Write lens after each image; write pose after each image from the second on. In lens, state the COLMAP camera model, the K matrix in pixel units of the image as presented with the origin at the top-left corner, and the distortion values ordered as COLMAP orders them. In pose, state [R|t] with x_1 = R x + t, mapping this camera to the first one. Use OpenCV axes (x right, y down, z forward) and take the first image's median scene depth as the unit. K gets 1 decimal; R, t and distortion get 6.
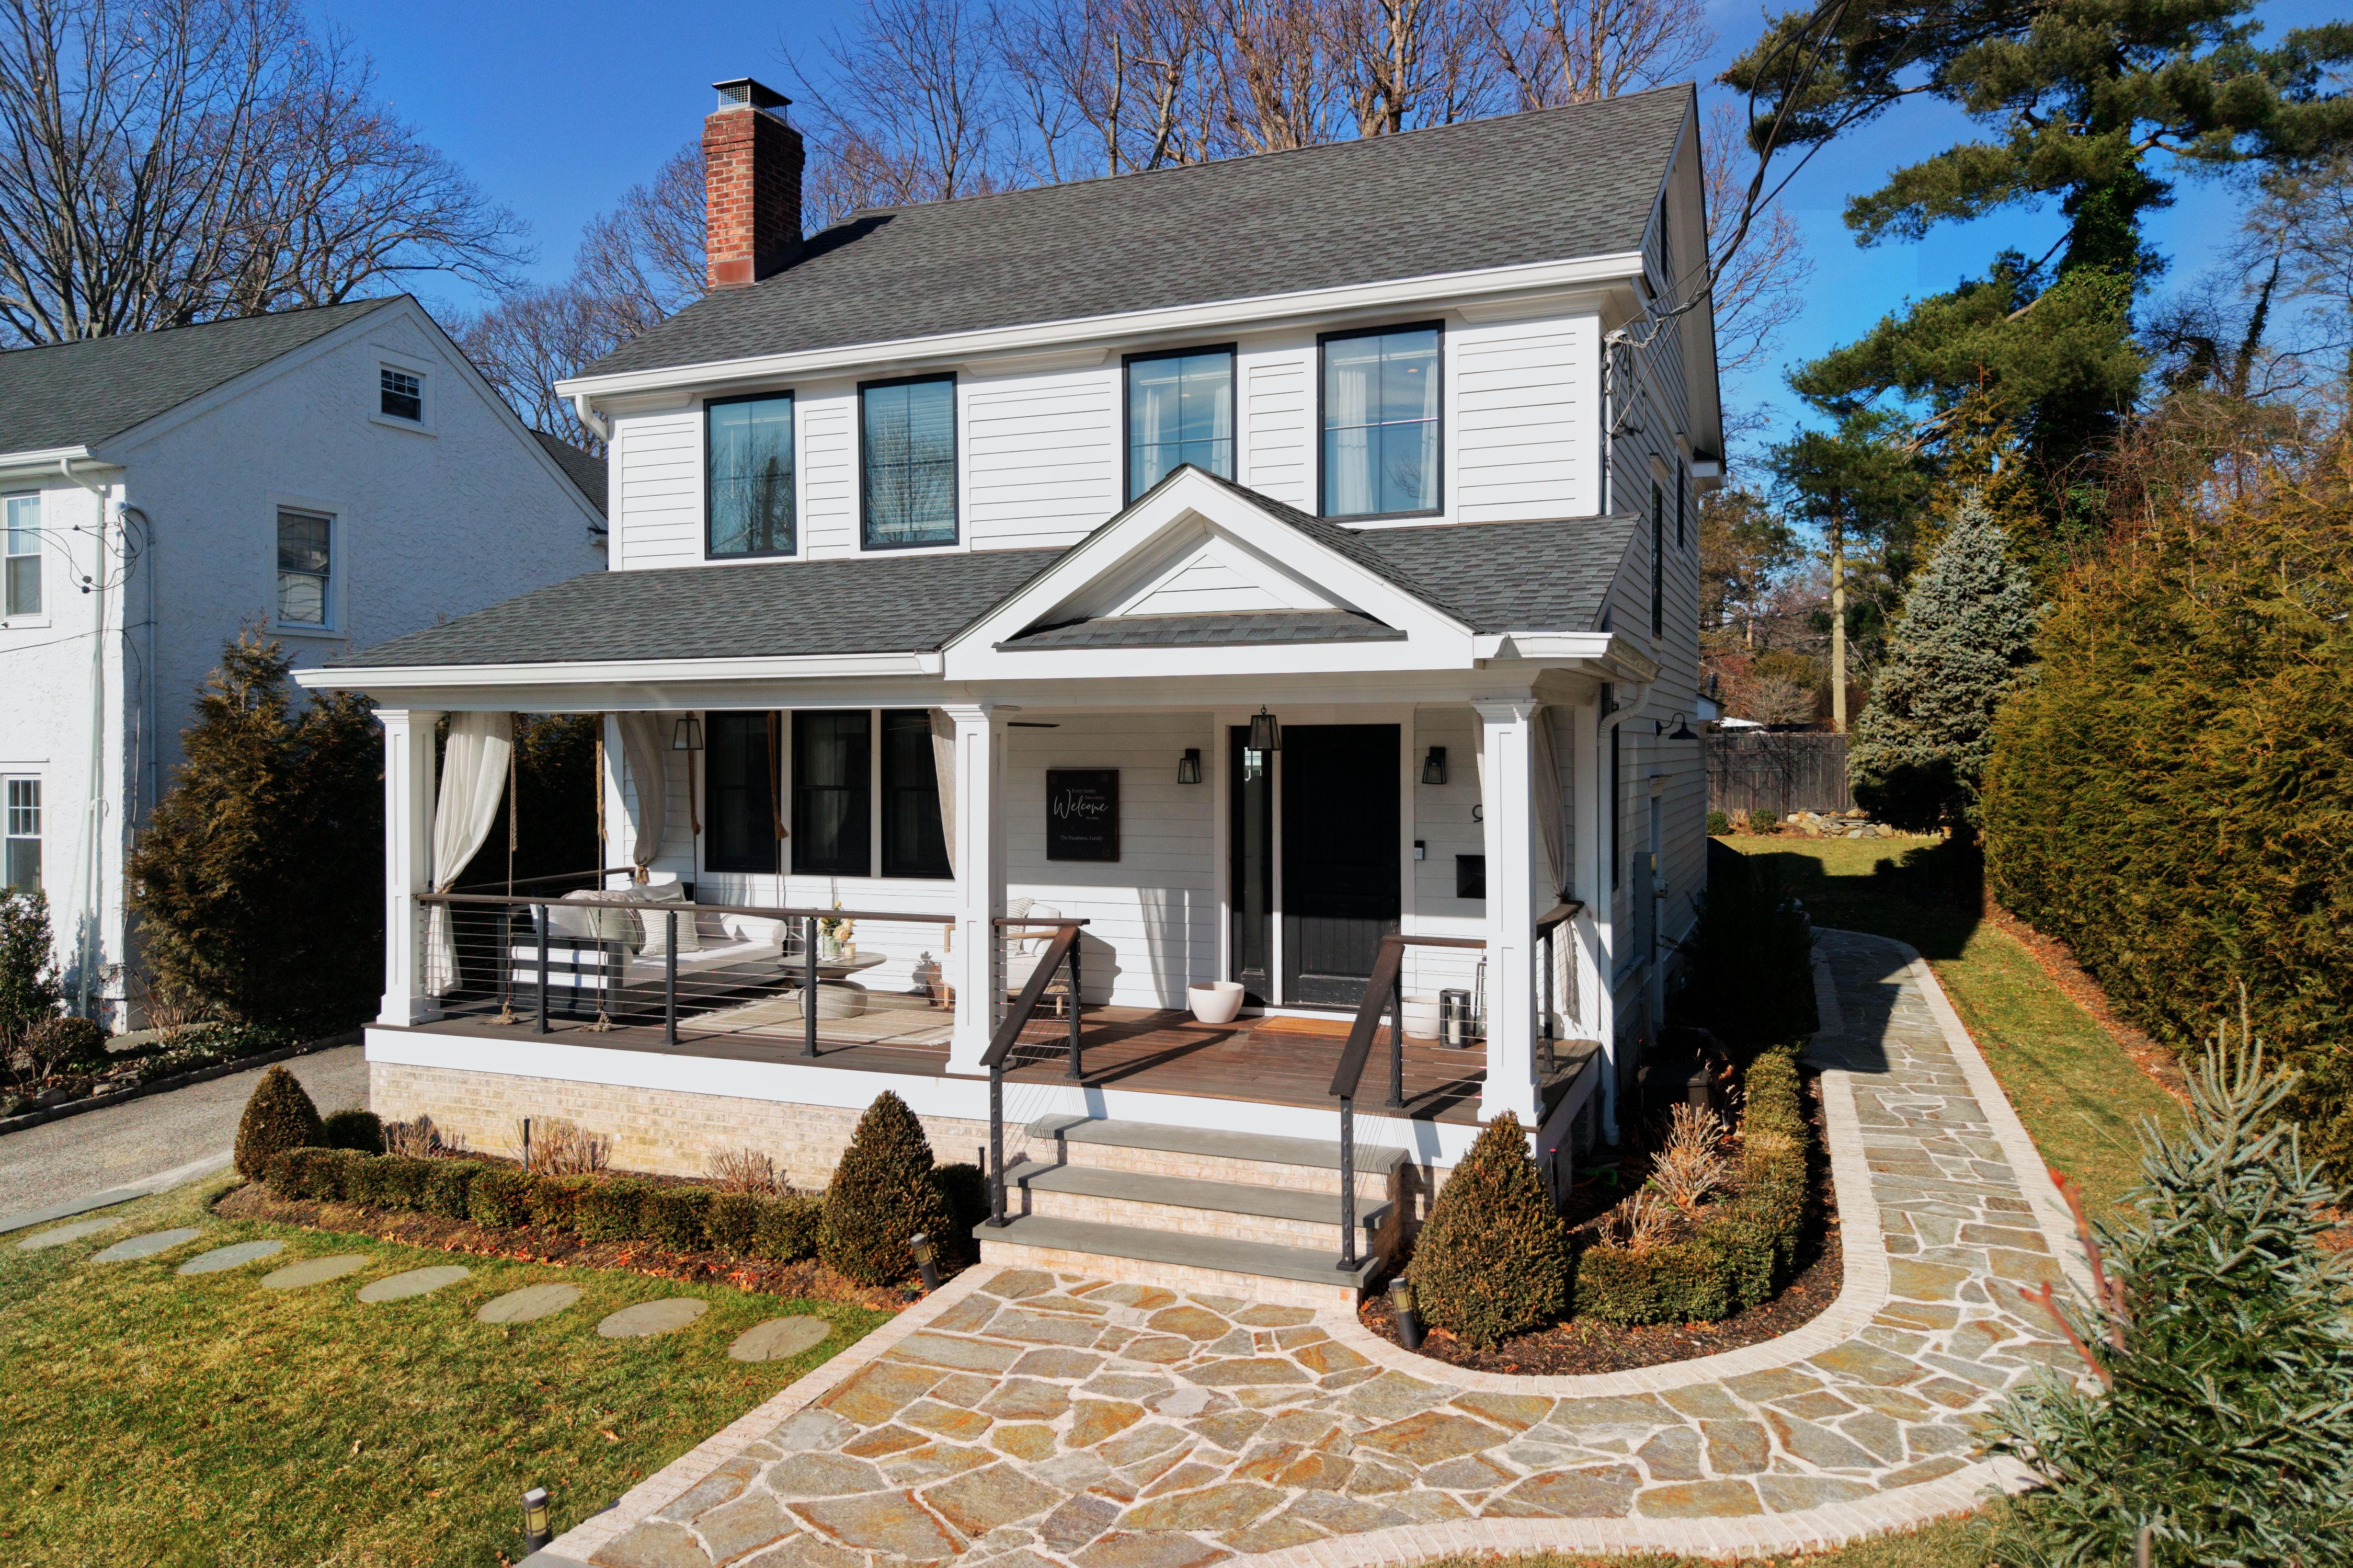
lens RADIAL K [[1627.0, 0, 1177.8], [0, 1627.0, 779.5], [0, 0, 1]] dist [0.004528, -0.007920]
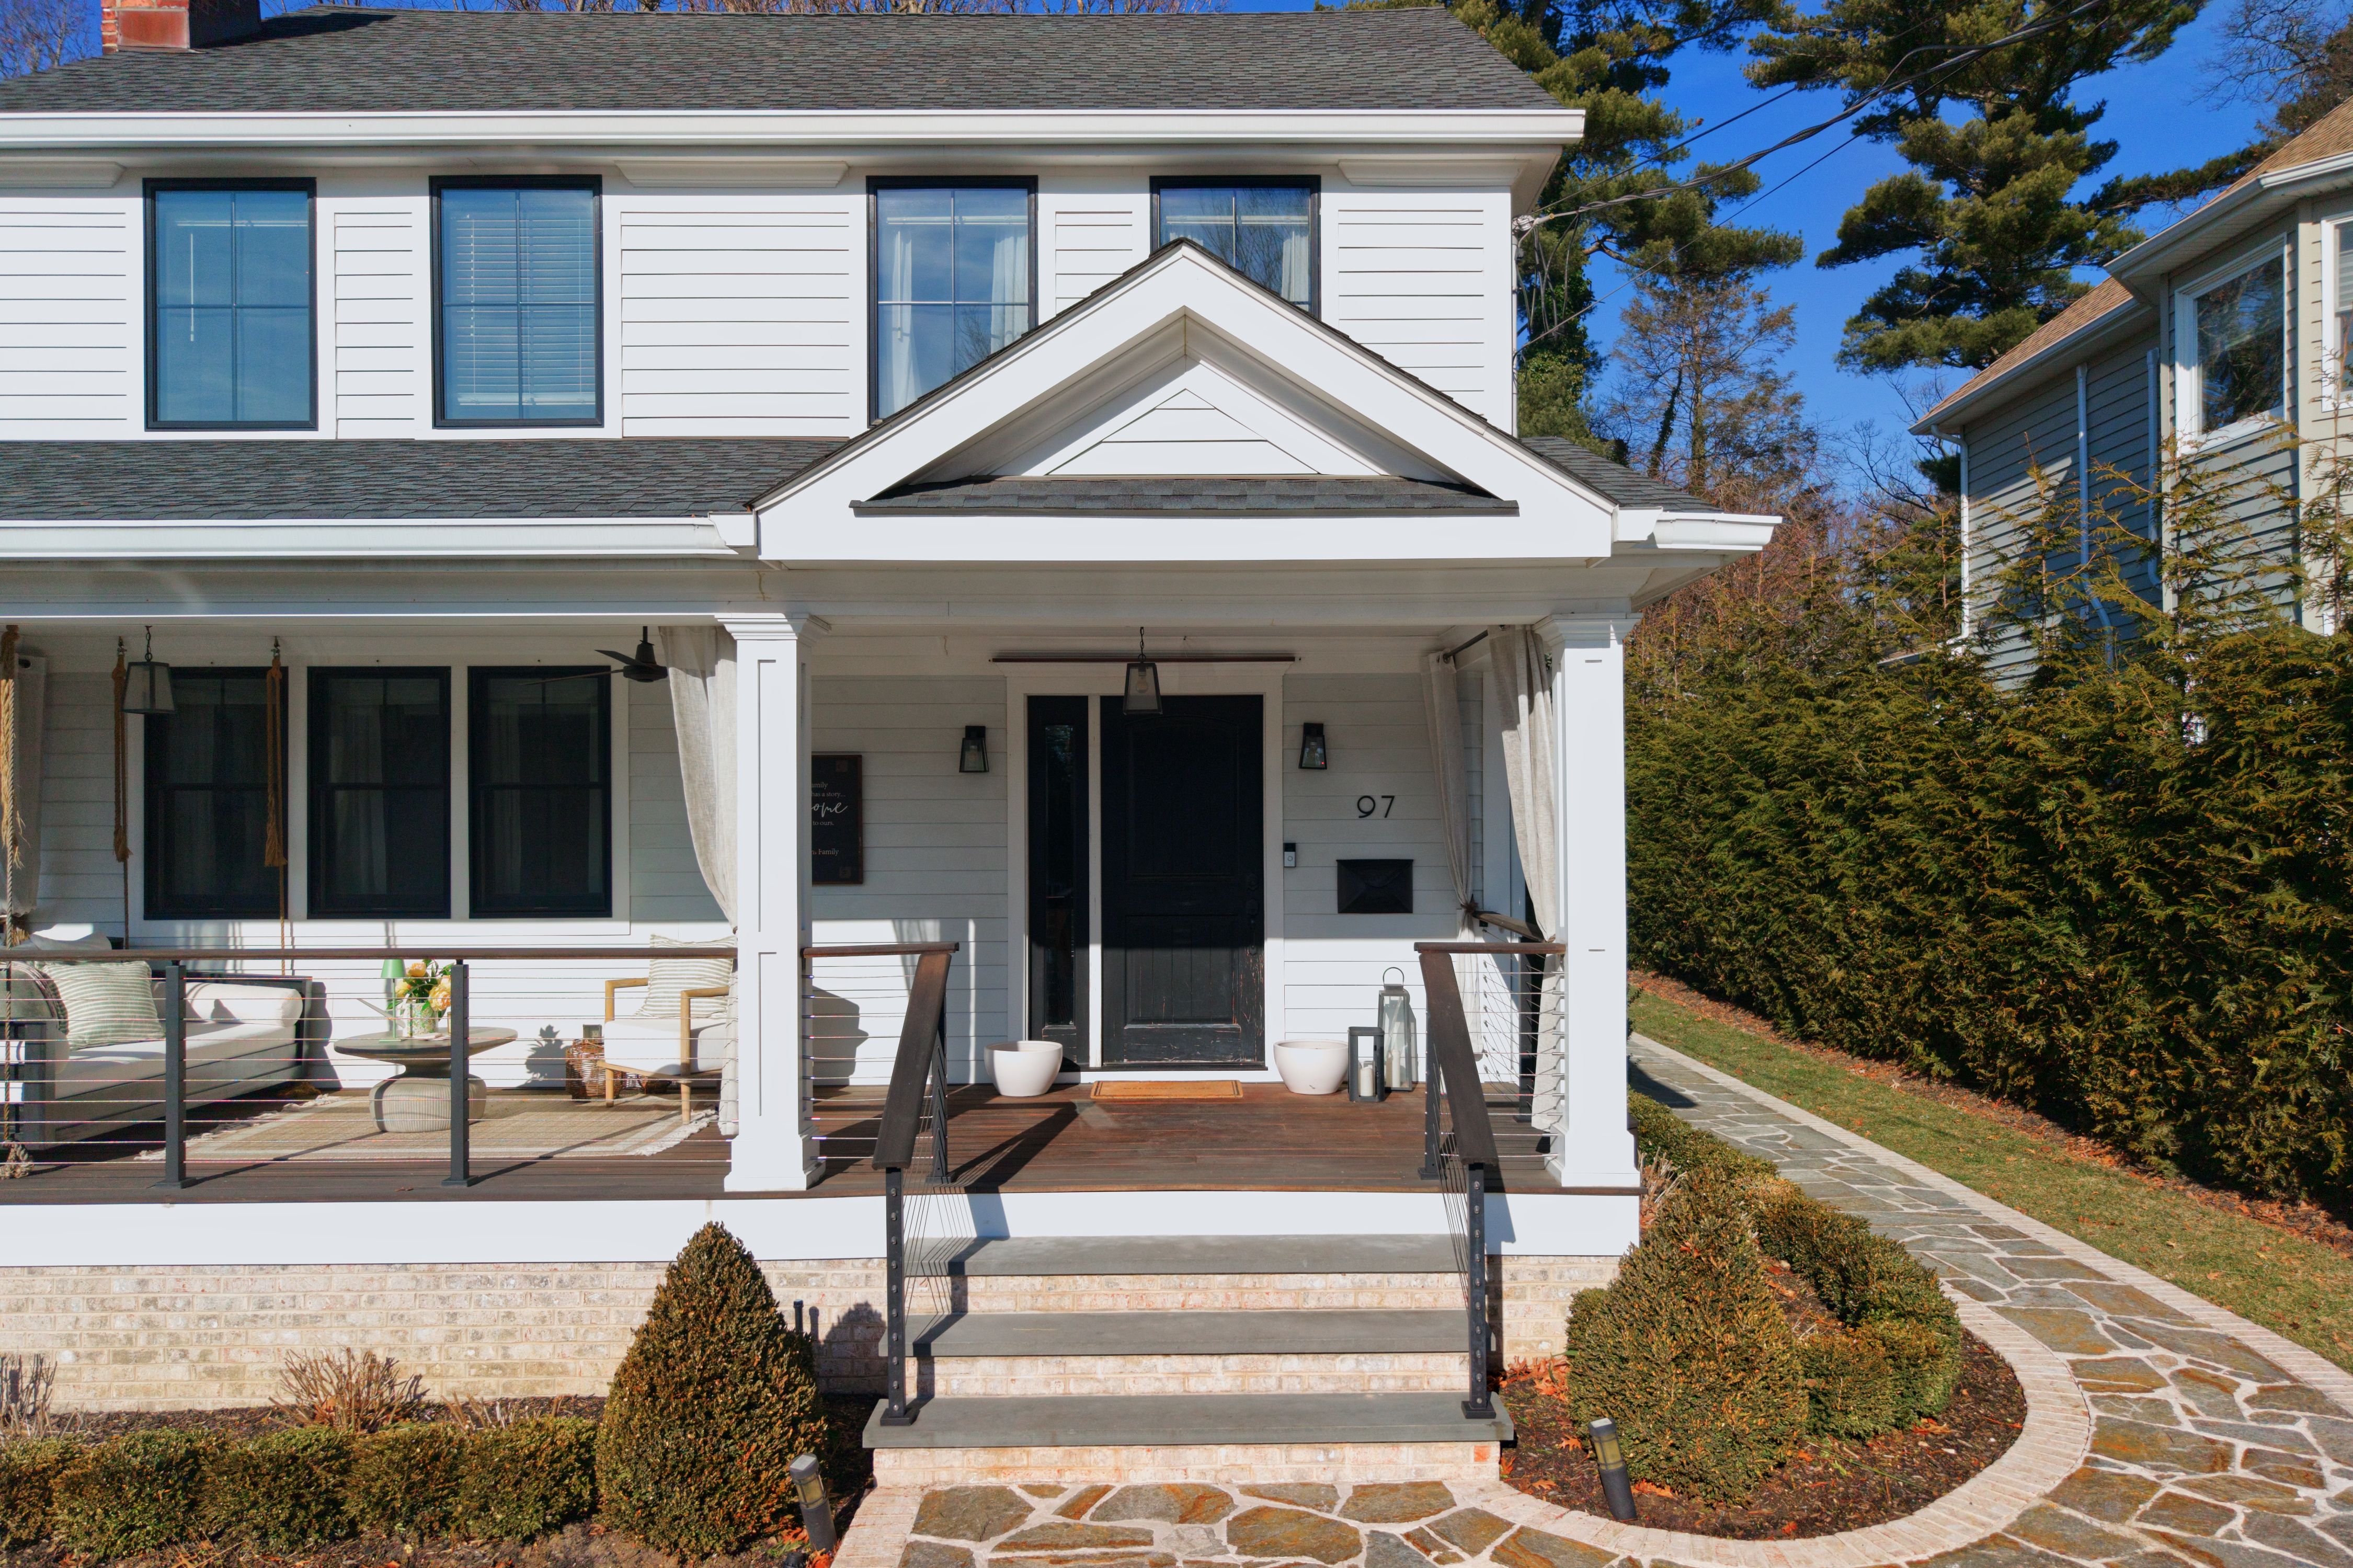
lens RADIAL K [[1627.0, 0, 1192.8], [0, 1627.0, 867.2], [0, 0, 1]] dist [0.004528, -0.007920]
pose [[0.916515, -0.007588, 0.399929, -0.244867], [0.010317, 0.999936, -0.004671, 0.062418], [-0.399868, 0.008407, 0.916534, 0.365035]]
